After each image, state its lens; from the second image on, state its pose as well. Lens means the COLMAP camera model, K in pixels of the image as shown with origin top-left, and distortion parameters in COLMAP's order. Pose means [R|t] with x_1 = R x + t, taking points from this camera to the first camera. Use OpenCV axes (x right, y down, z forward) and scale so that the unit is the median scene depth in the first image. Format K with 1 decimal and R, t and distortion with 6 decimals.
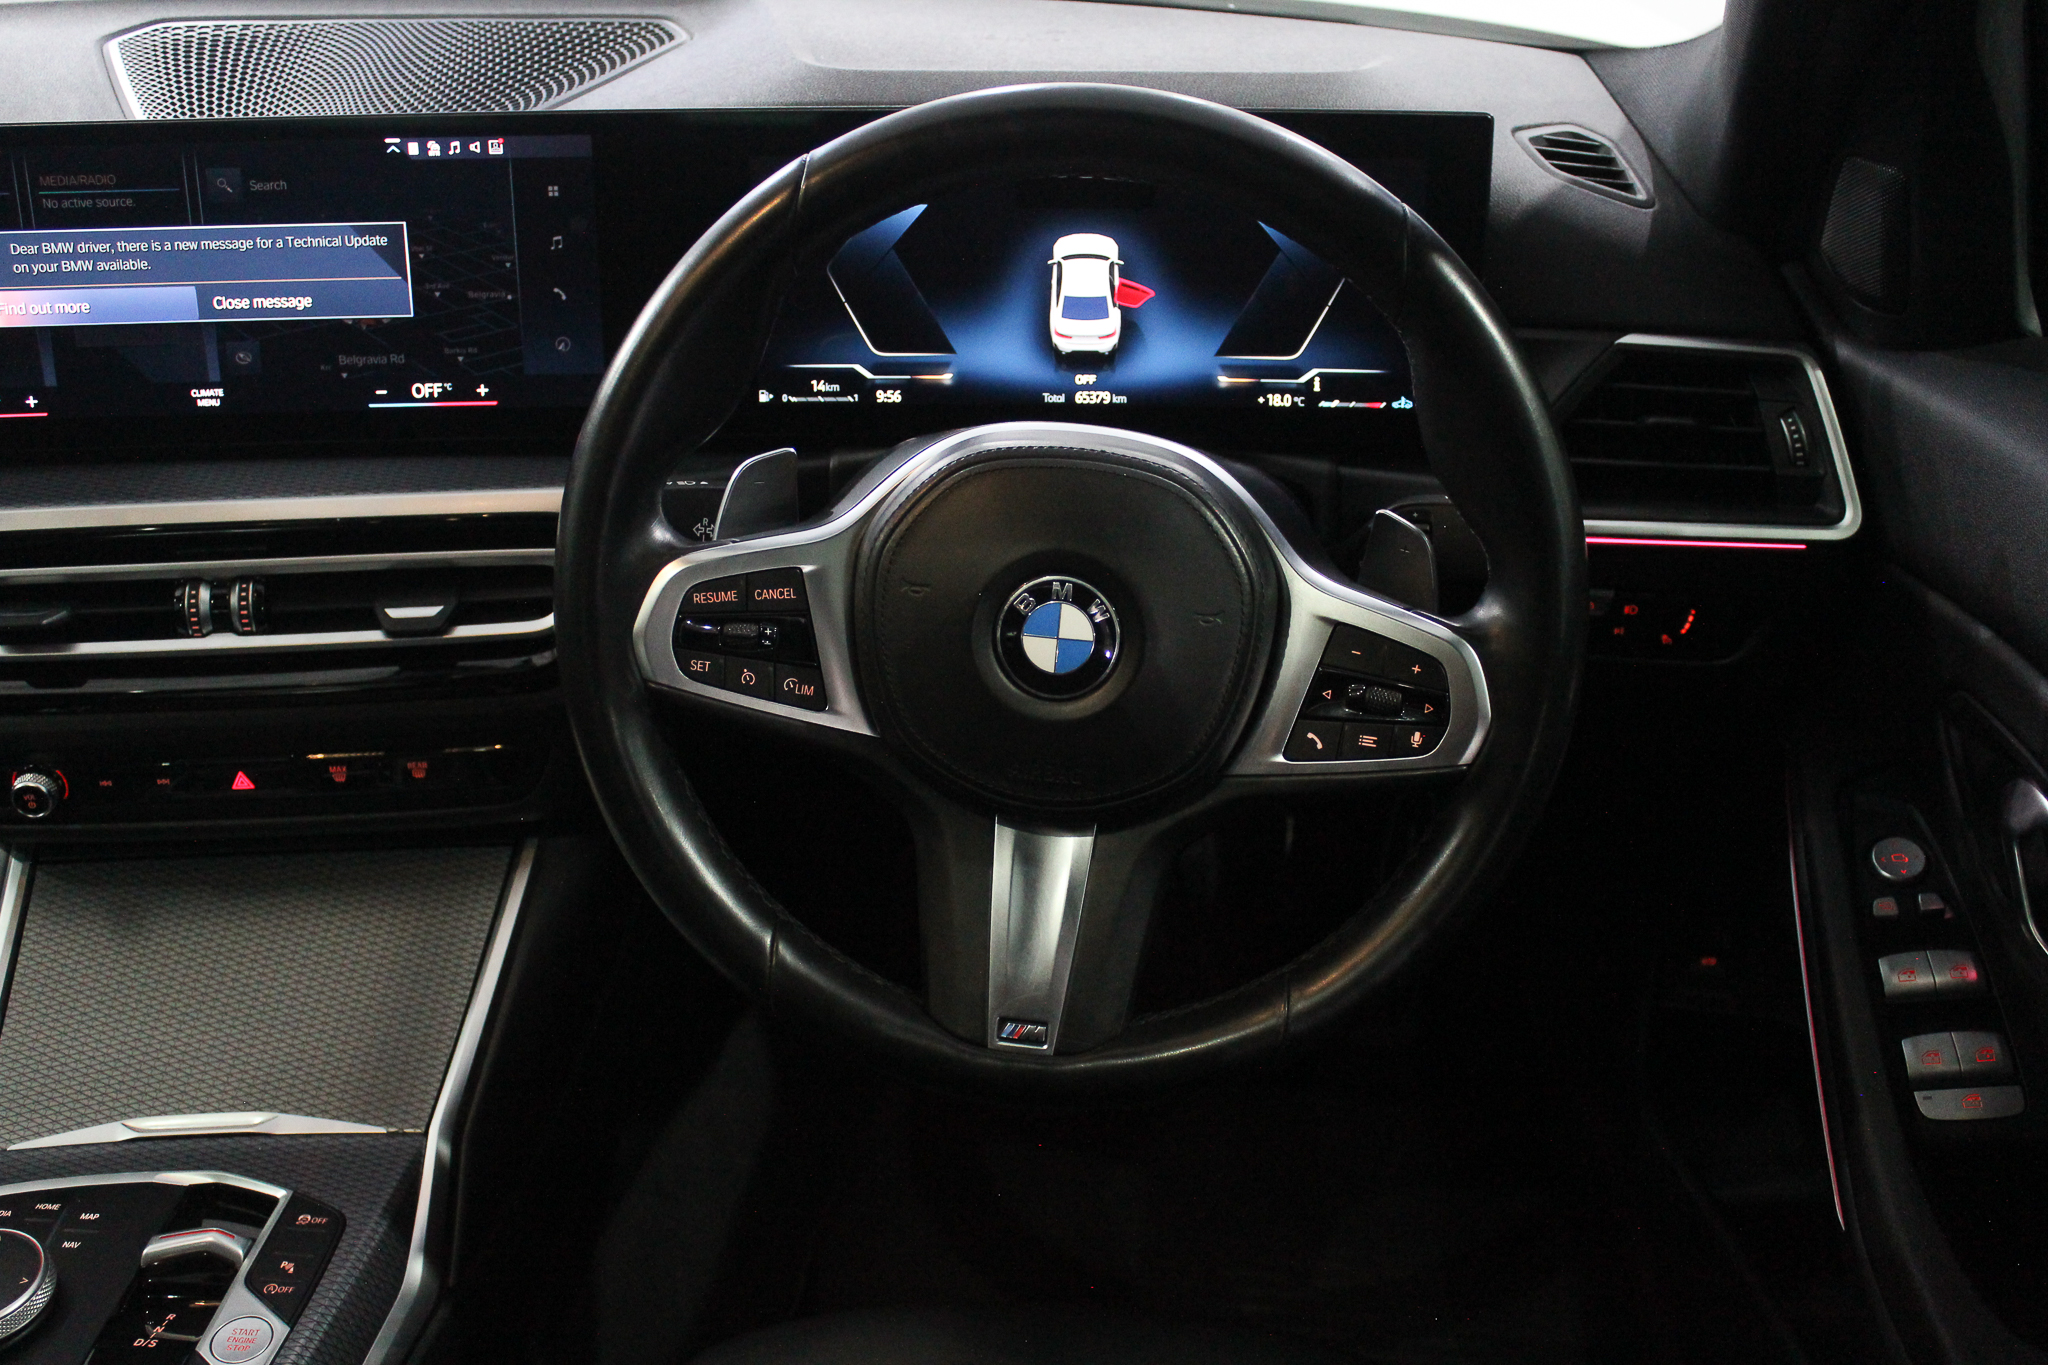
lens RADIAL K [[2112.1, 0, 1024.0], [0, 2112.1, 682.5], [0, 0, 1]] dist [-0.119285, 0.130831]
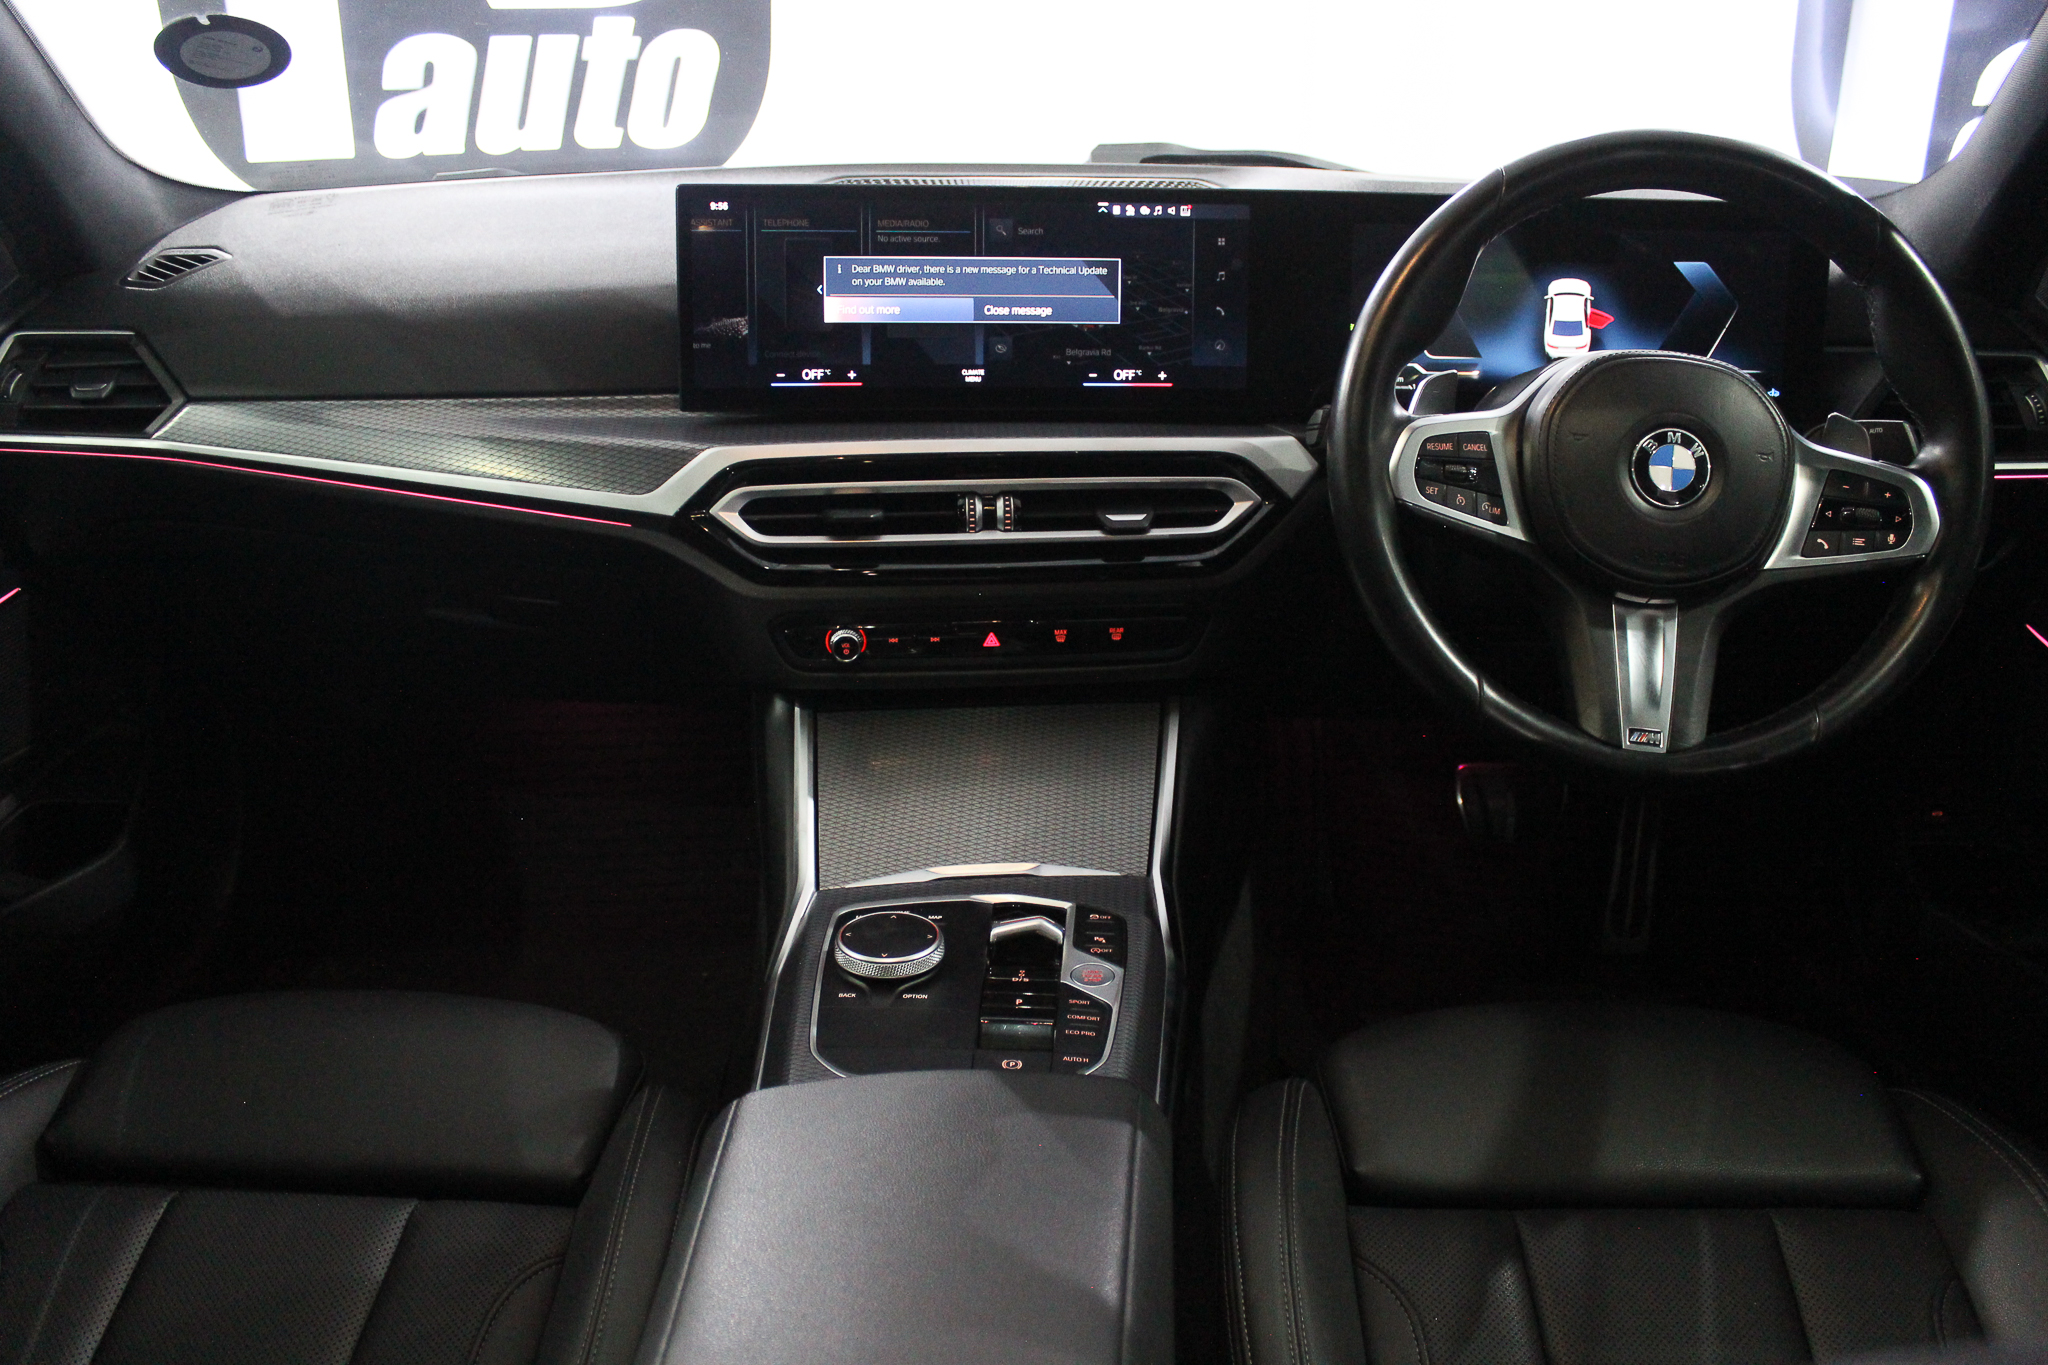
lens RADIAL K [[1687.0, 0, 1024.0], [0, 1687.0, 682.5], [0, 0, 1]] dist [-0.164031, 0.117059]
pose [[0.999766, 0.003410, 0.021370, -0.390035], [-0.000144, 0.988533, -0.151002, 0.255039], [-0.021640, 0.150963, 0.988302, -0.123836]]
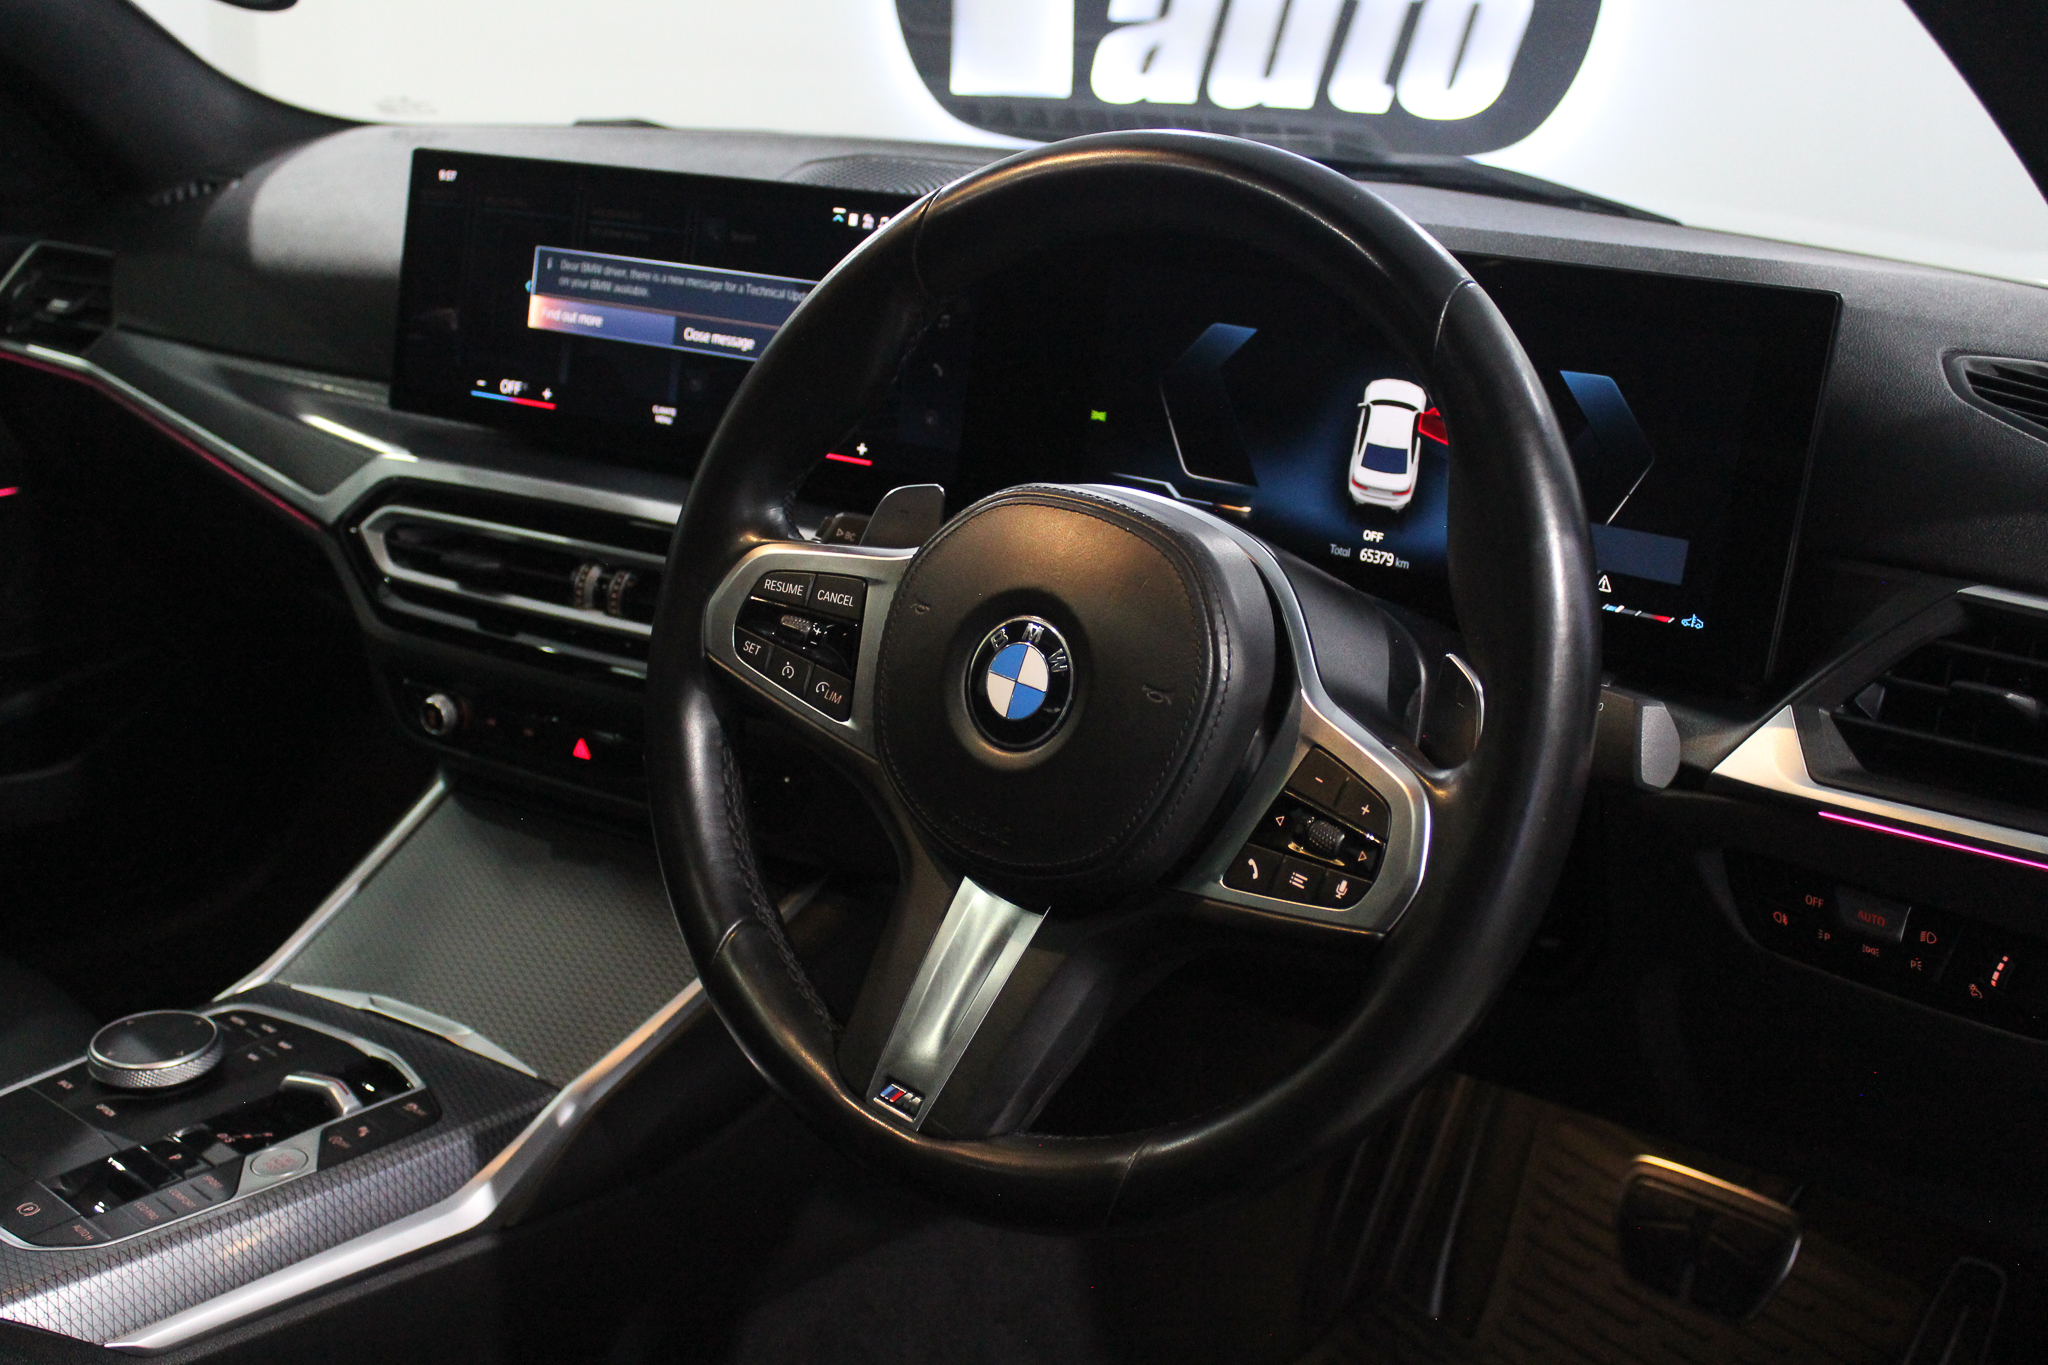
lens RADIAL K [[2149.7, 0, 1024.0], [0, 2149.7, 682.5], [0, 0, 1]] dist [-0.085220, 0.025177]
pose [[0.817538, 0.206515, -0.537571, 0.430896], [-0.309118, 0.944976, -0.107081, 0.065421], [0.485878, 0.253716, 0.836392, 0.162422]]
